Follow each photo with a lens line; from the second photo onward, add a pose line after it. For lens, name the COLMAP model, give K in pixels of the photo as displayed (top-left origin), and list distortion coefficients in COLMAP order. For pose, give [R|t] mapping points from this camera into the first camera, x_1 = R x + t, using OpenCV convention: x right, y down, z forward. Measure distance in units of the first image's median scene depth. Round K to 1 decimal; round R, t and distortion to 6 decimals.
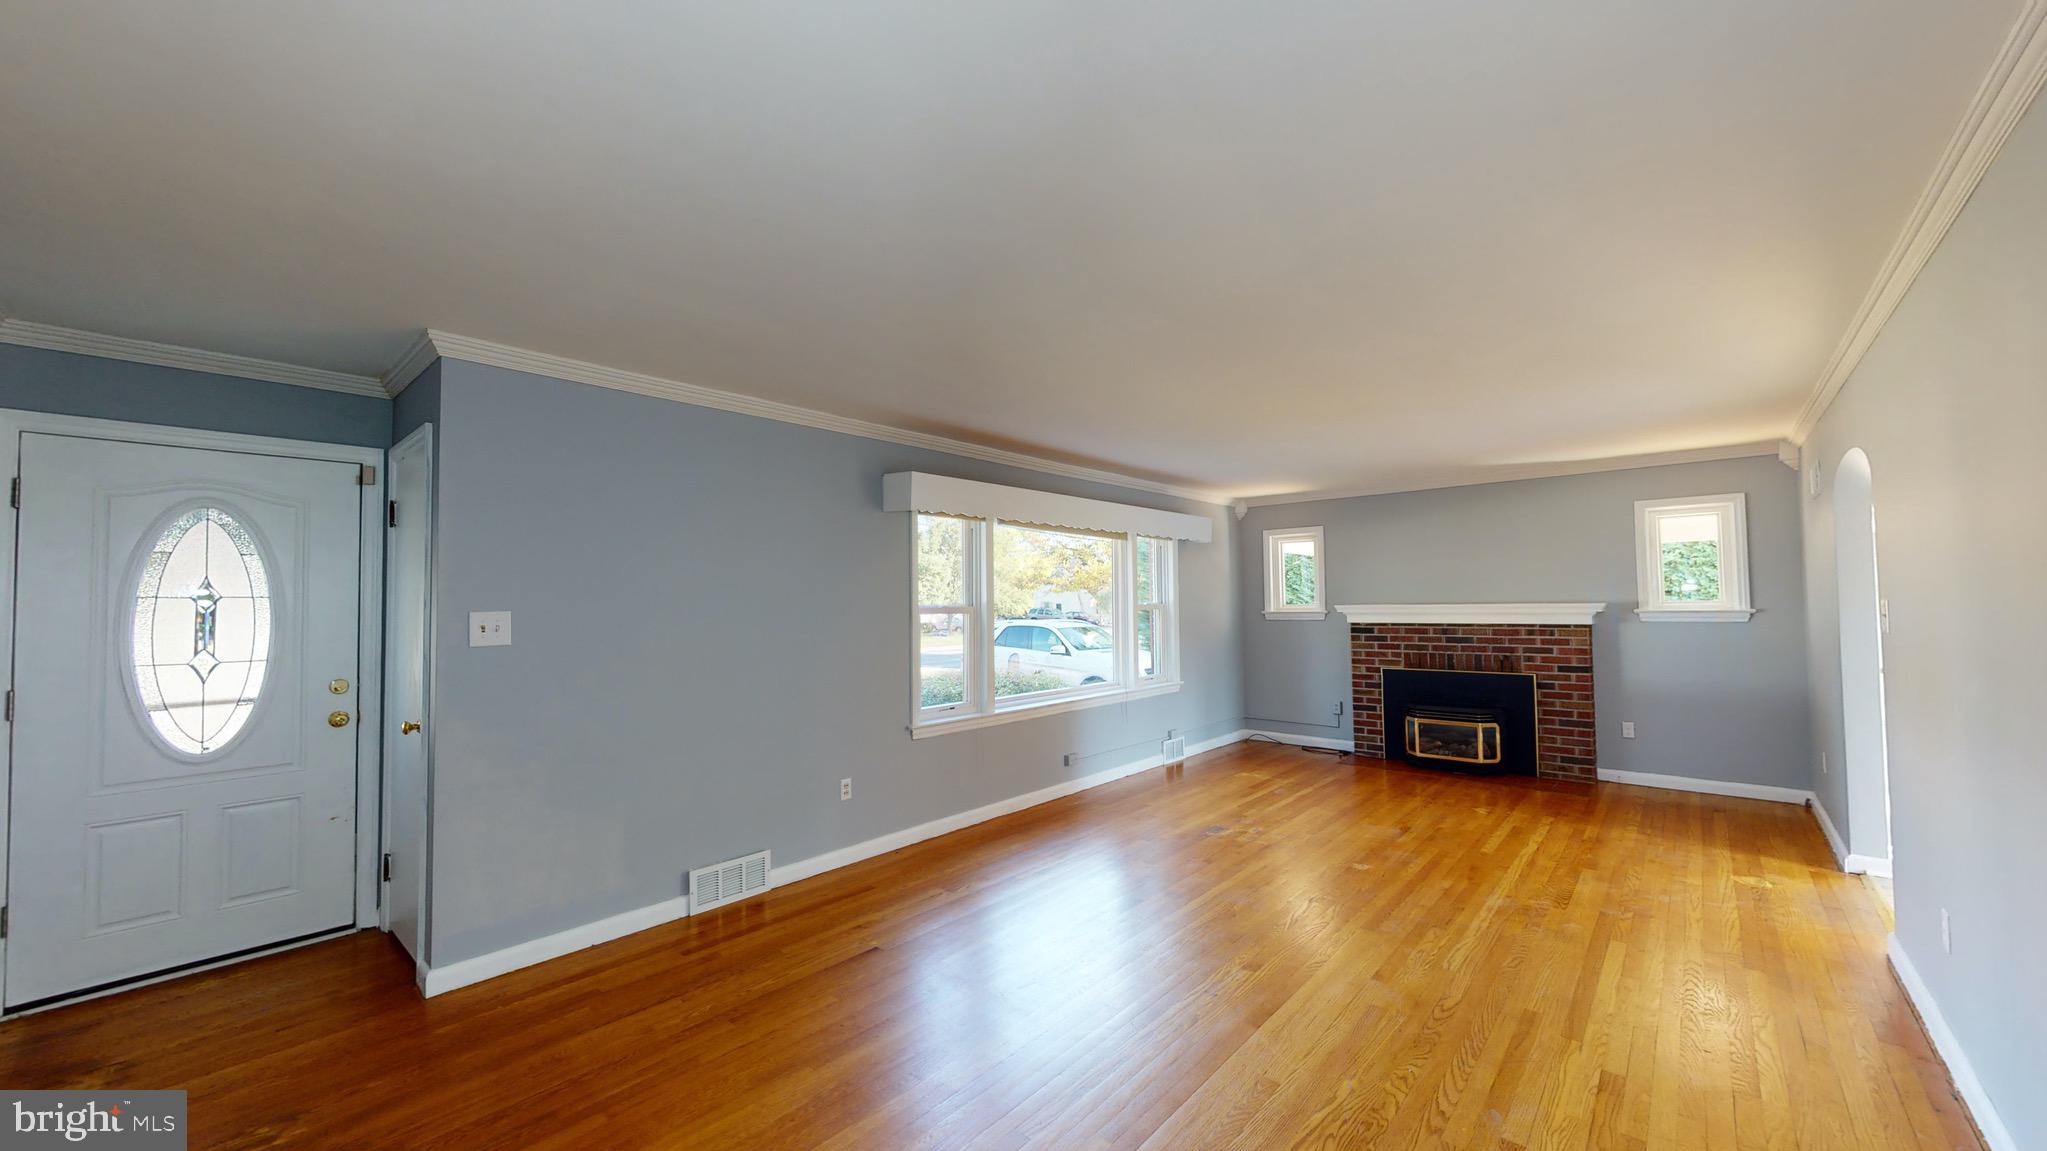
lens RADIAL K [[751.0, 0, 1023.5], [0, 751.0, 575.5], [0, 0, 1]] dist [0.000453, 0.000007]
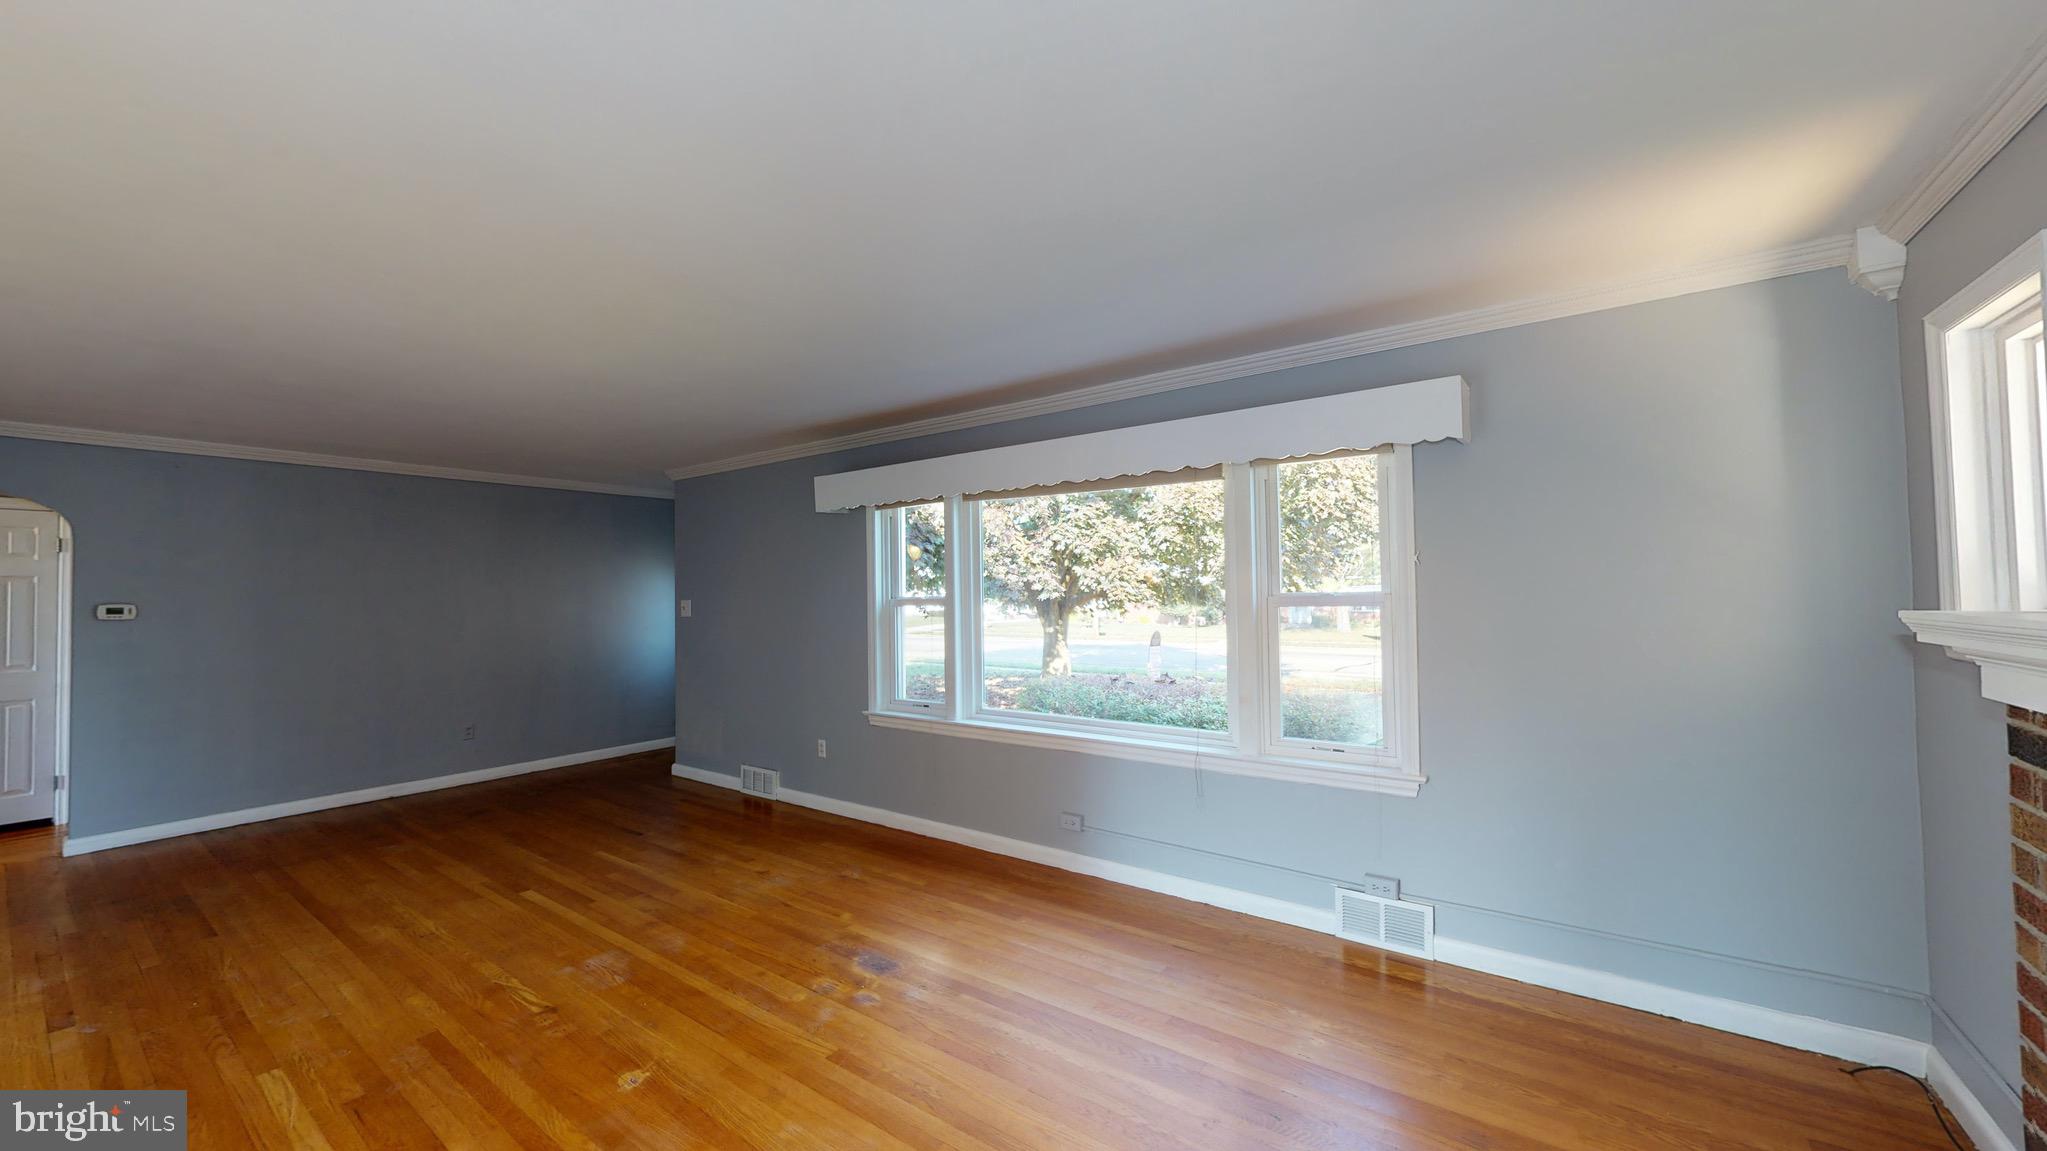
lens RADIAL K [[751.0, 0, 1023.5], [0, 751.0, 575.5], [0, 0, 1]] dist [0.000453, 0.000007]
pose [[0.114804, -0.009306, -0.993345, 0.895096], [0.042870, 0.999071, -0.004405, 0.023005], [0.992463, -0.042079, 0.115097, 1.062812]]
